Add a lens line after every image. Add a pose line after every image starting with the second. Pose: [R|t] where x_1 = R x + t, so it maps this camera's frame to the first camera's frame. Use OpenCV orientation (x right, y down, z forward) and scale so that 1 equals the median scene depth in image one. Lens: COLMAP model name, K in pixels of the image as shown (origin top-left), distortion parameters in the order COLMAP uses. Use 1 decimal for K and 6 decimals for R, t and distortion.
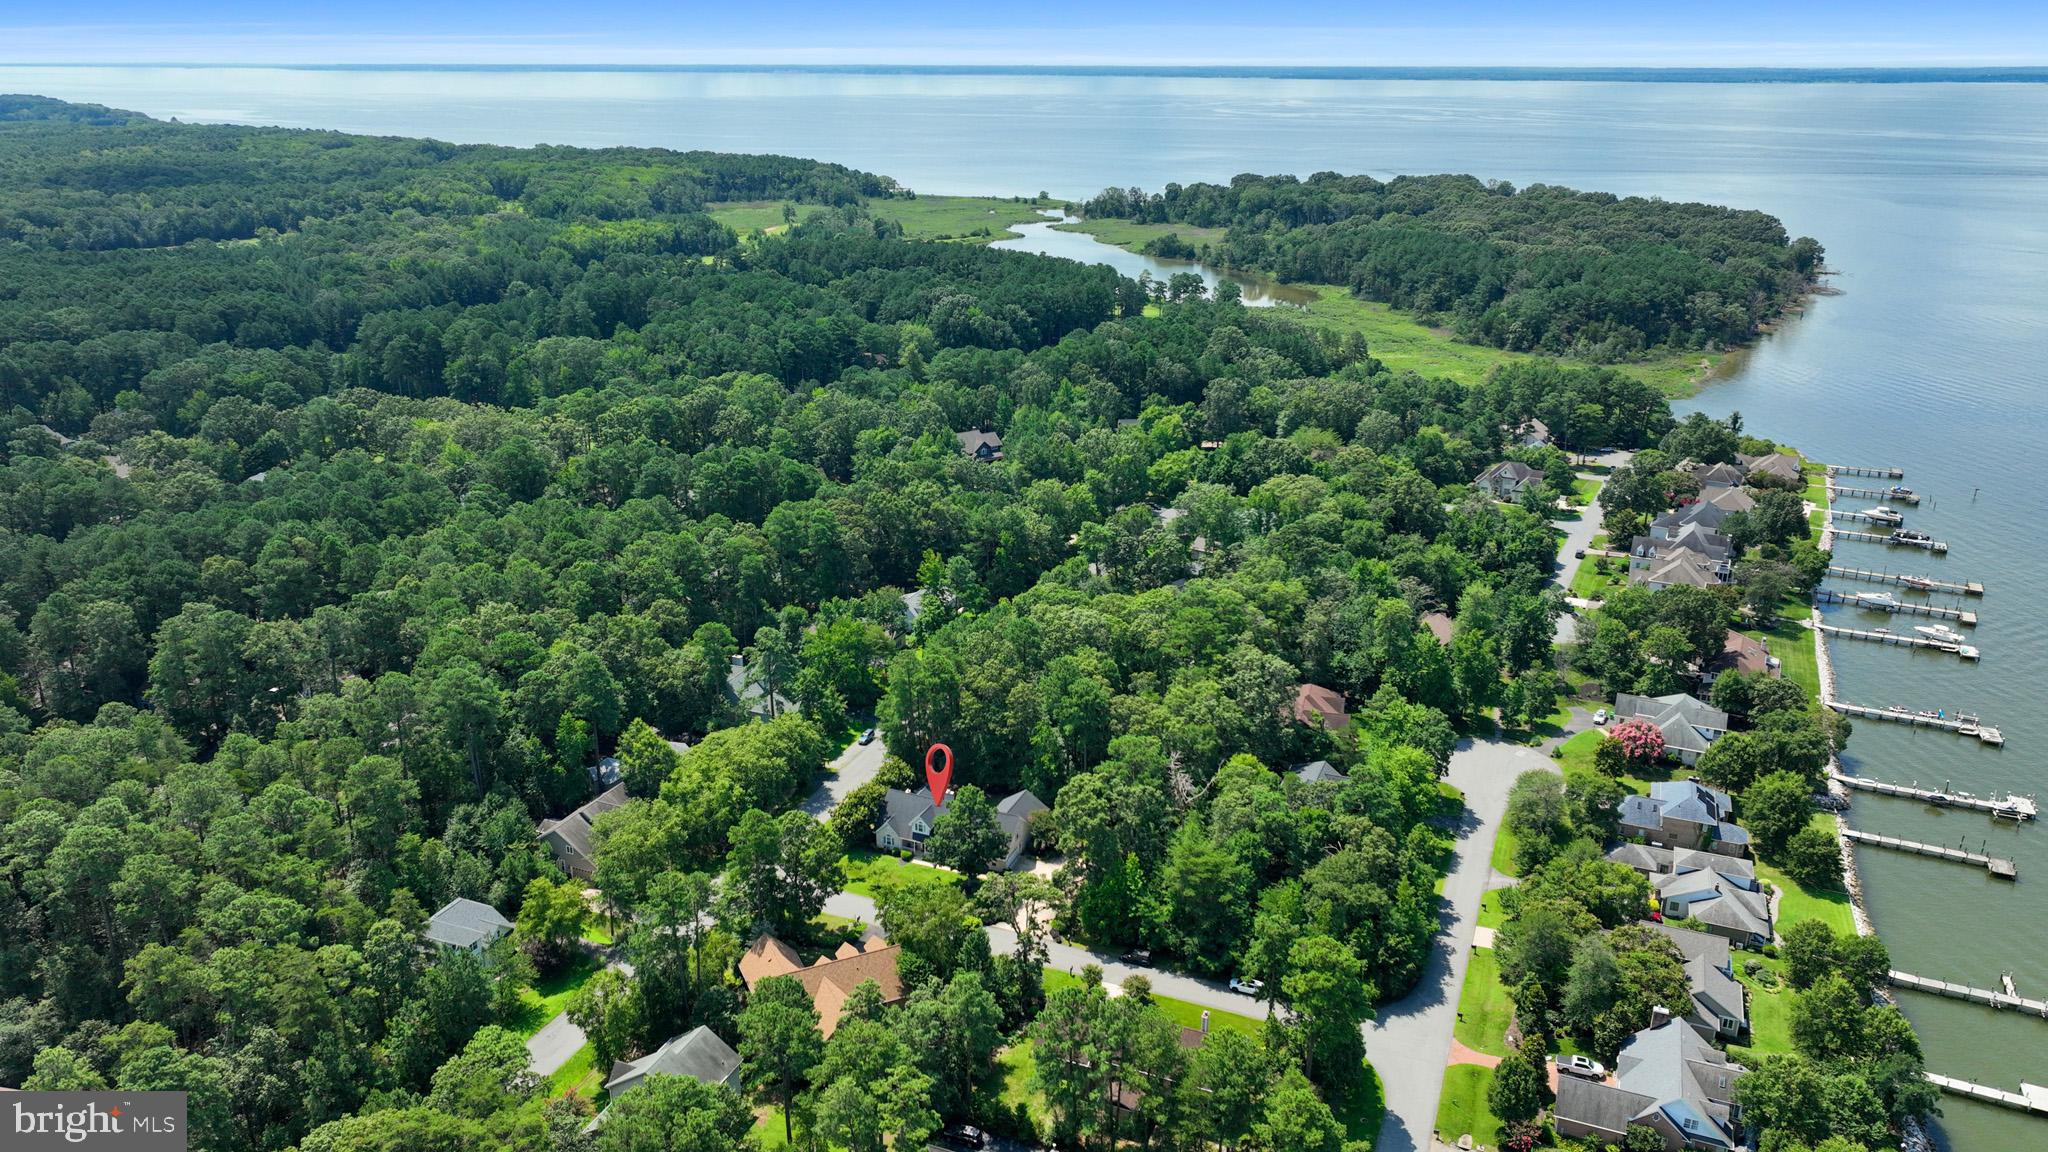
lens RADIAL K [[1448.4, 0, 1027.4], [0, 1448.4, 574.0], [0, 0, 1]] dist [0.005088, 0.007672]
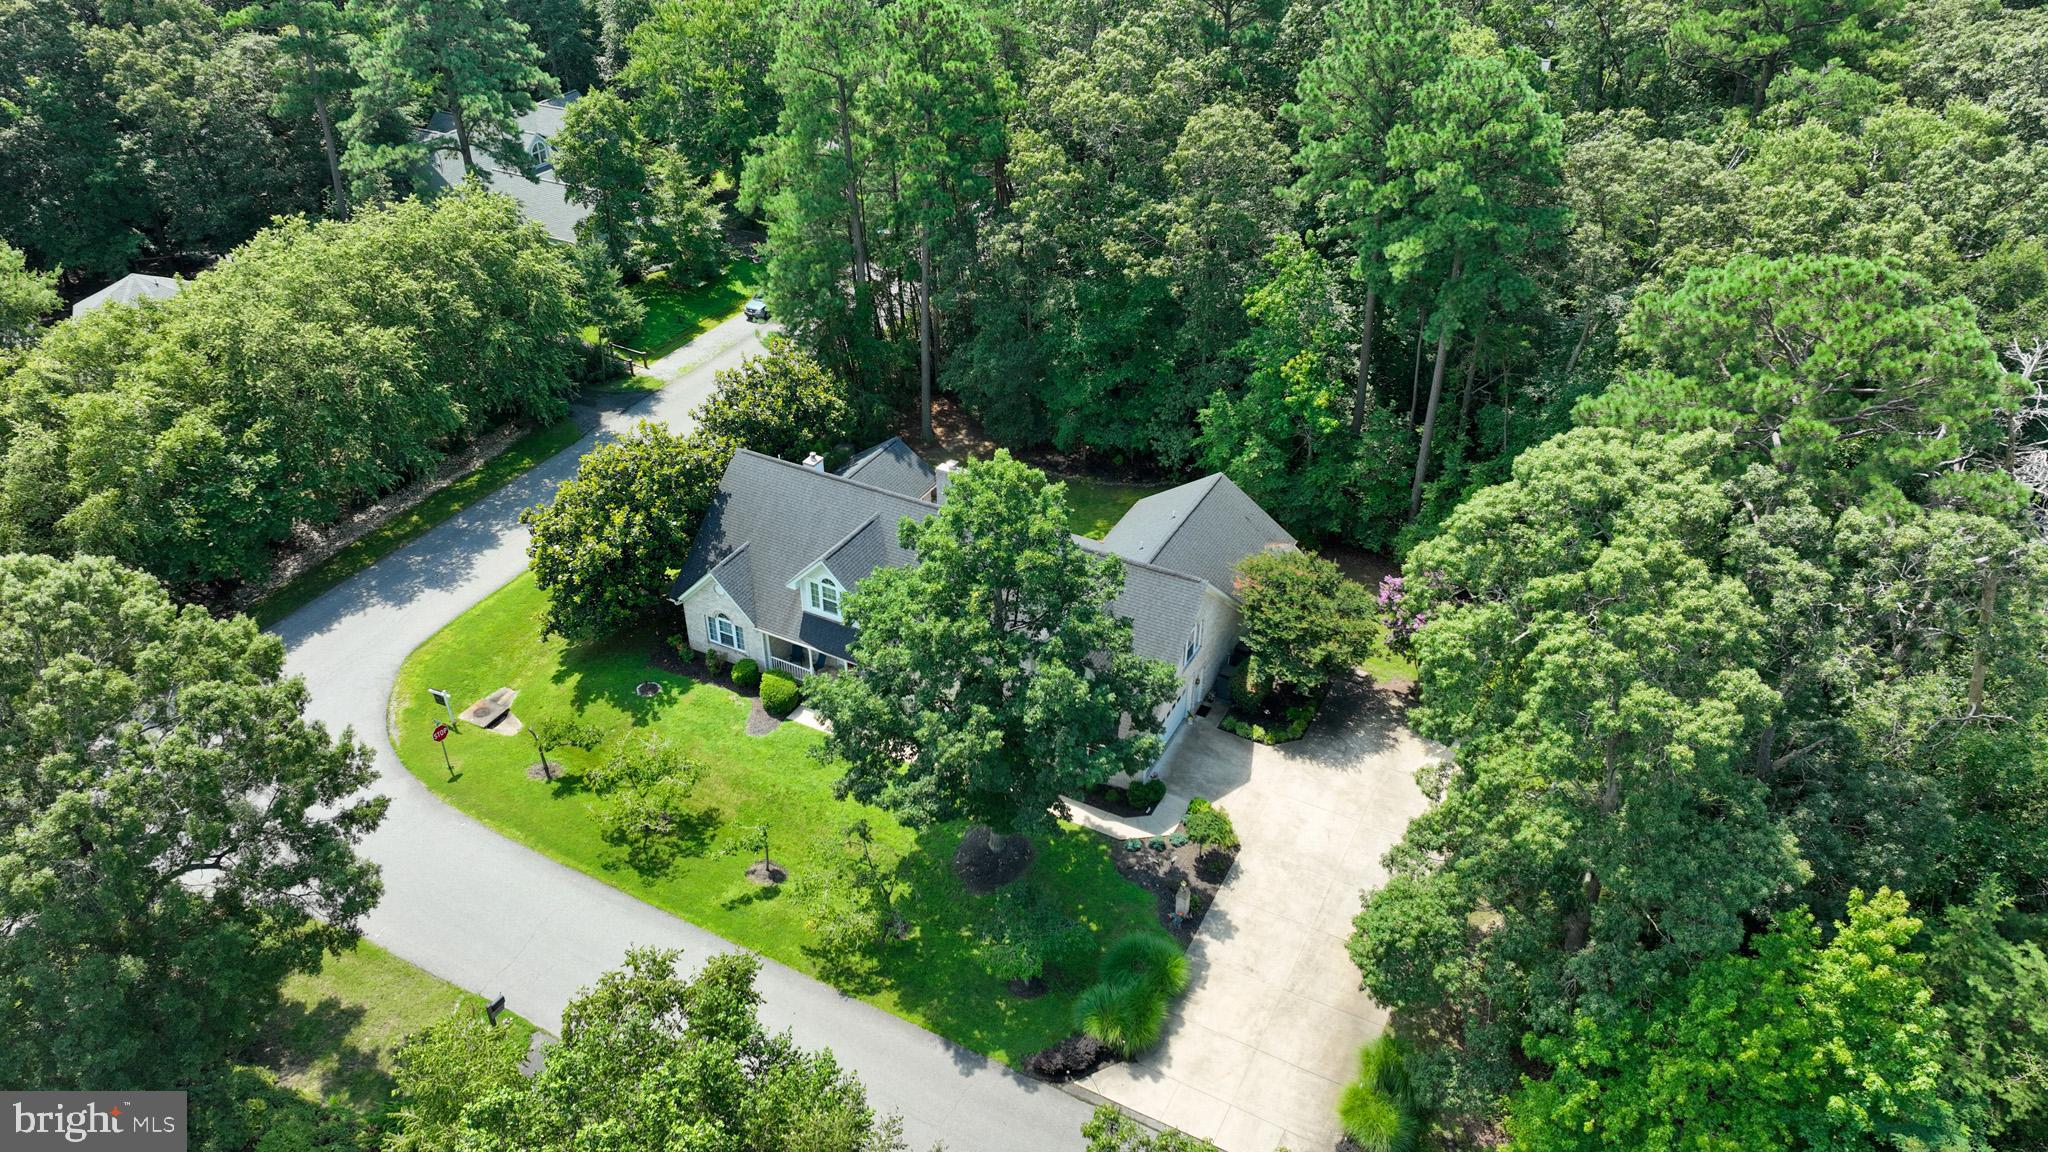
lens RADIAL K [[1448.4, 0, 1027.4], [0, 1448.4, 574.0], [0, 0, 1]] dist [0.005088, 0.007672]
pose [[0.995896, 0.052685, -0.073593, -0.006398], [-0.033300, 0.969370, 0.243338, 0.037369], [0.084159, -0.239889, 0.967146, 0.267917]]
